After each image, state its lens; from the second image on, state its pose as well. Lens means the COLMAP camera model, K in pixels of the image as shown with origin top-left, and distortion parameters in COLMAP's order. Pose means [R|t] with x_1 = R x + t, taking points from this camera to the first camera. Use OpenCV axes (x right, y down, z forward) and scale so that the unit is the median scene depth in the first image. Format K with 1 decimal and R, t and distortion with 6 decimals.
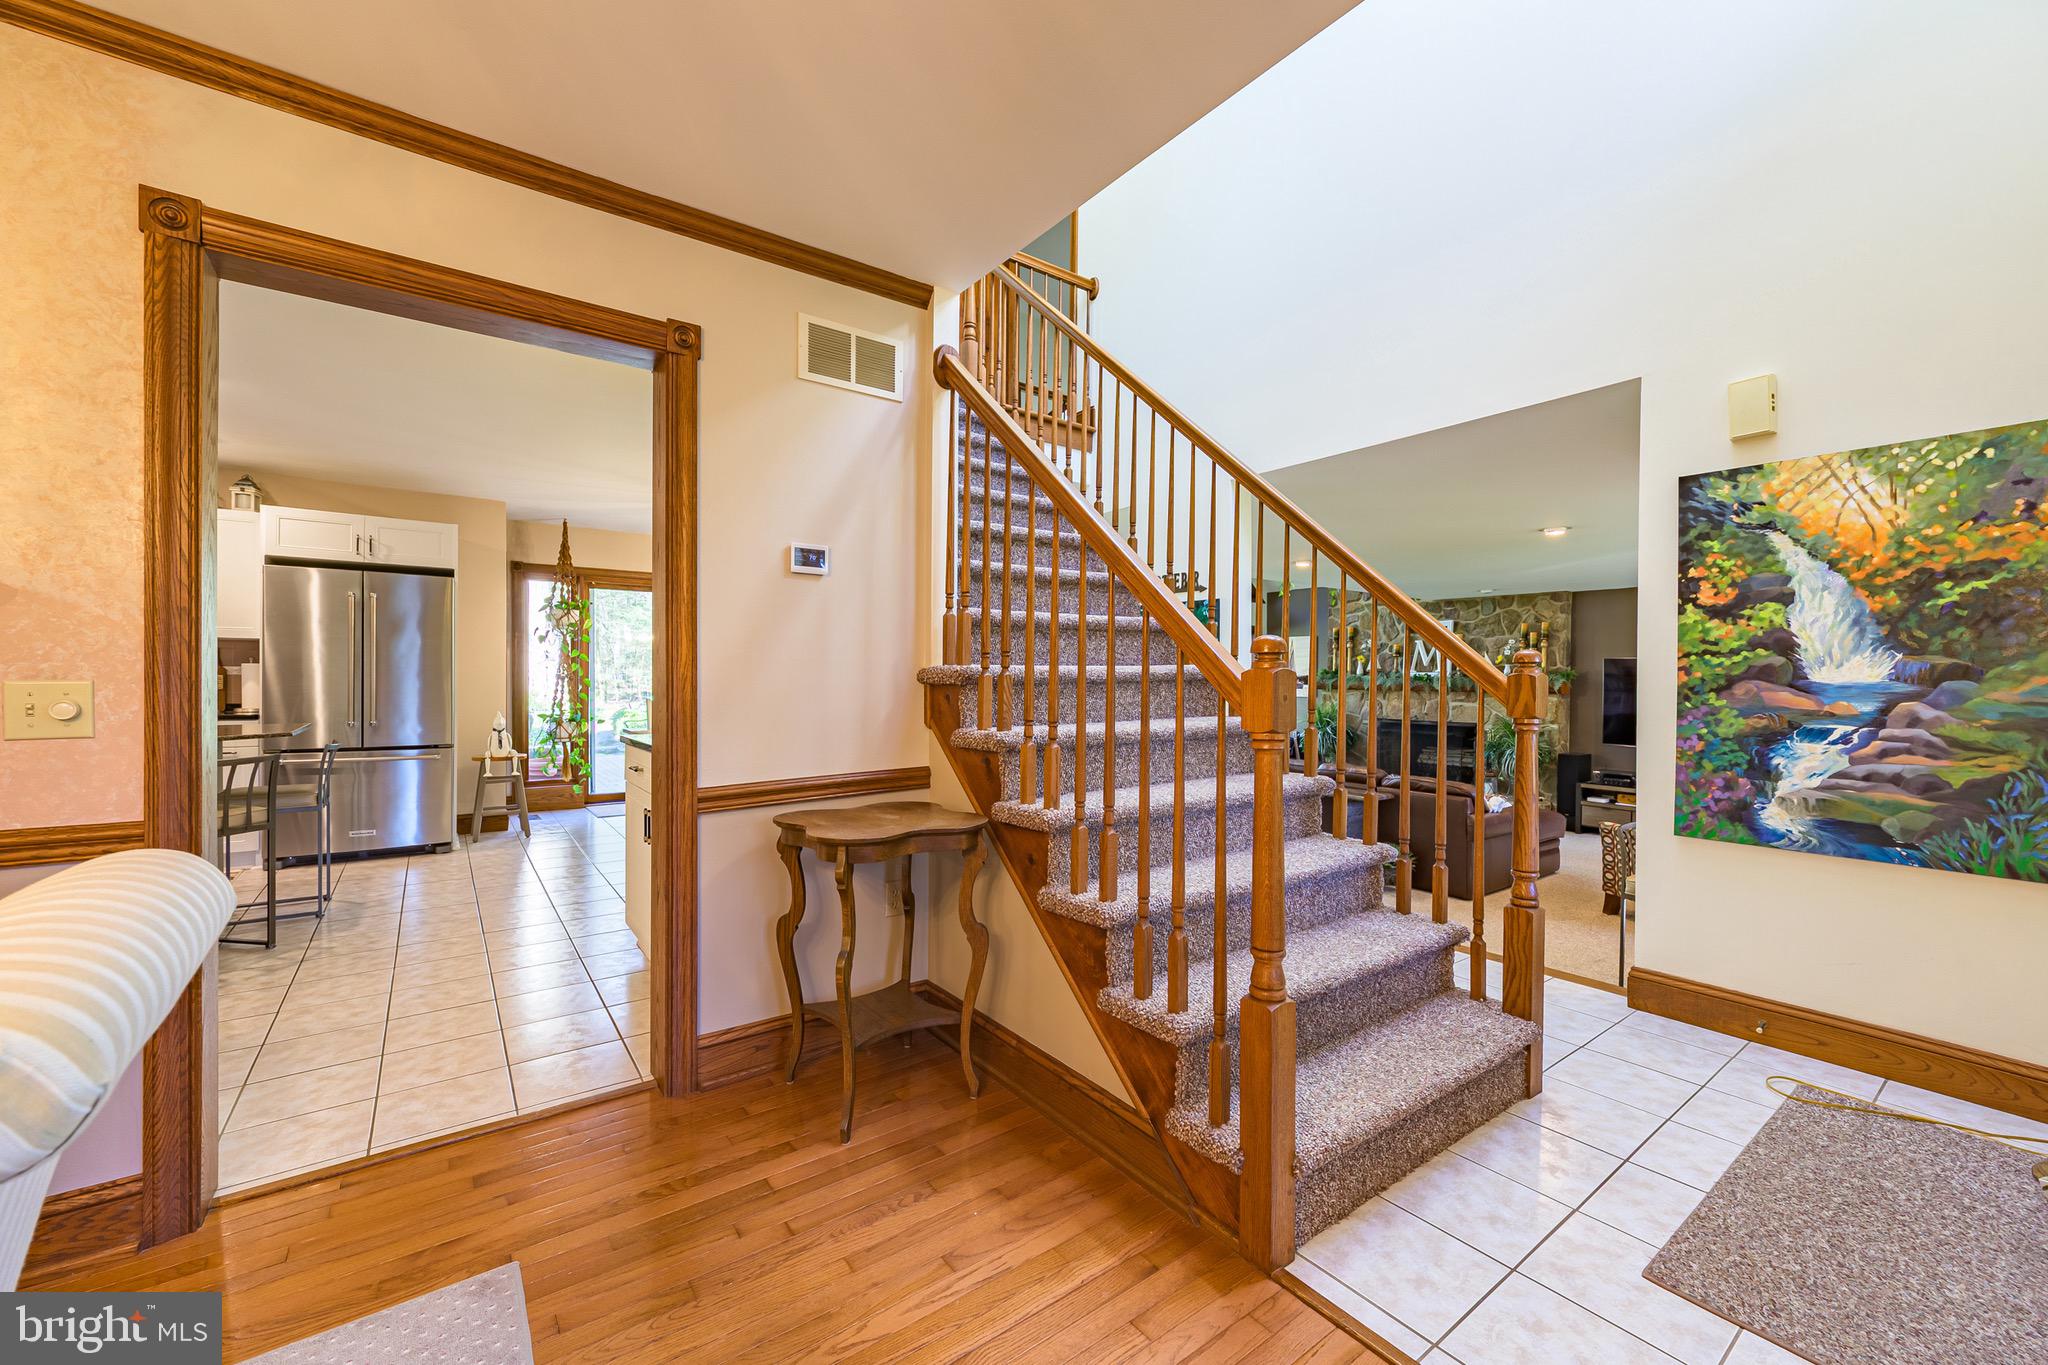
lens RADIAL K [[808.9, 0, 1032.2], [0, 808.9, 688.3], [0, 0, 1]] dist [0.000609, -0.000817]
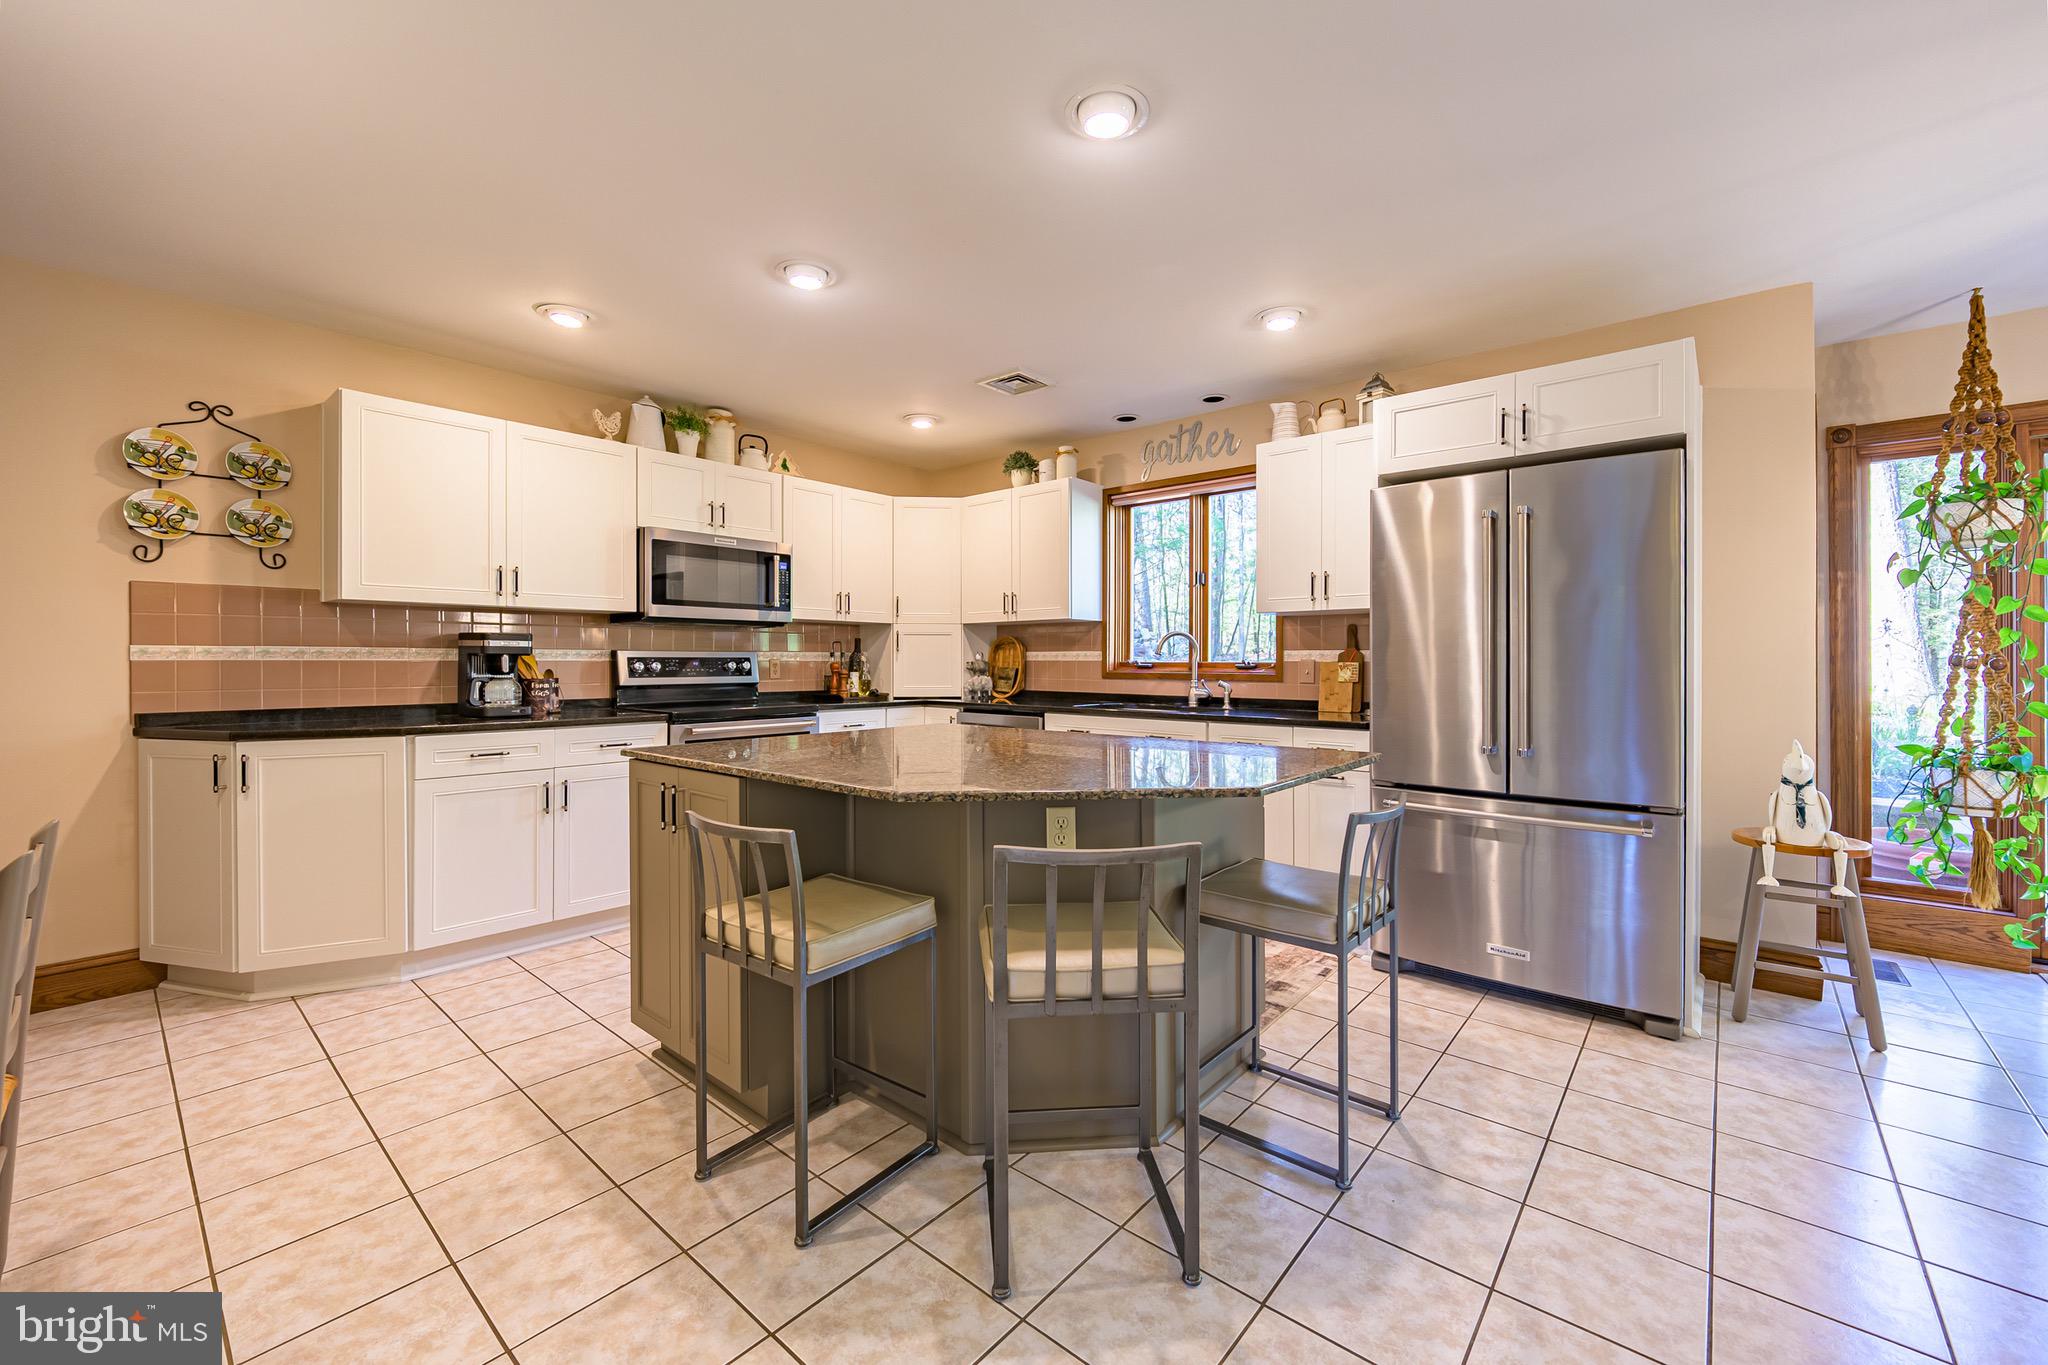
lens RADIAL K [[808.9, 0, 1026.7], [0, 808.9, 661.8], [0, 0, 1]] dist [0.000609, -0.000817]
pose [[0.219852, -0.008021, -0.975500, -0.300241], [-0.009078, 0.999906, -0.010268, -0.005631], [0.975491, 0.011113, 0.219759, 0.461041]]
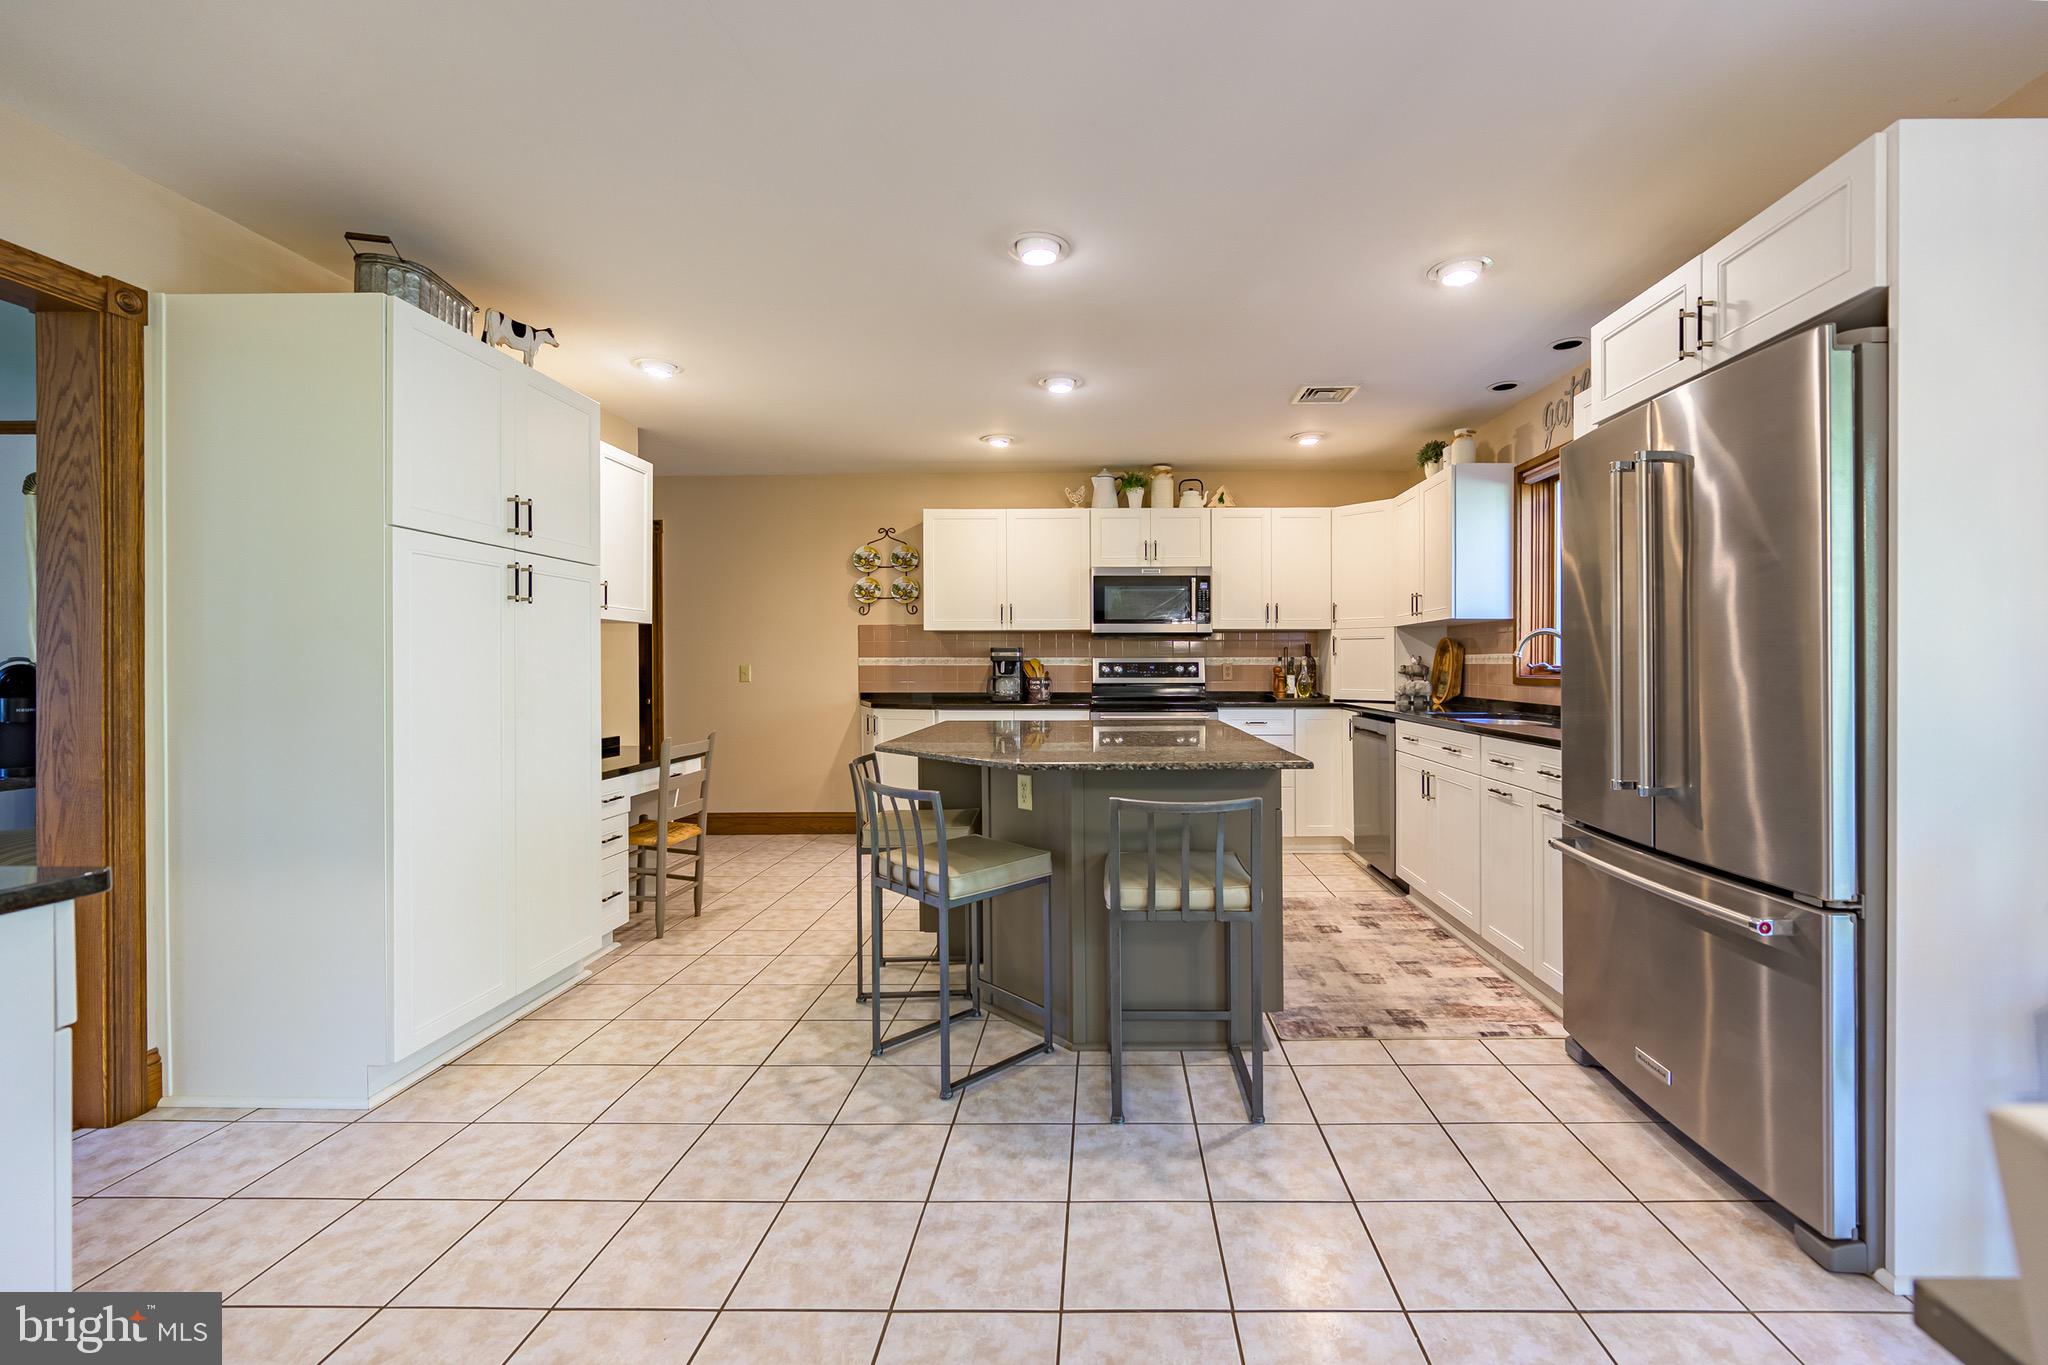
lens RADIAL K [[808.9, 0, 1079.4], [0, 808.9, 665.3], [0, 0, 1]] dist [0.000609, -0.000817]
pose [[-0.598533, -0.007769, -0.801061, -0.281520], [-0.012380, 0.999923, -0.000447, -0.009429], [0.801003, 0.009650, -0.598583, 0.815588]]
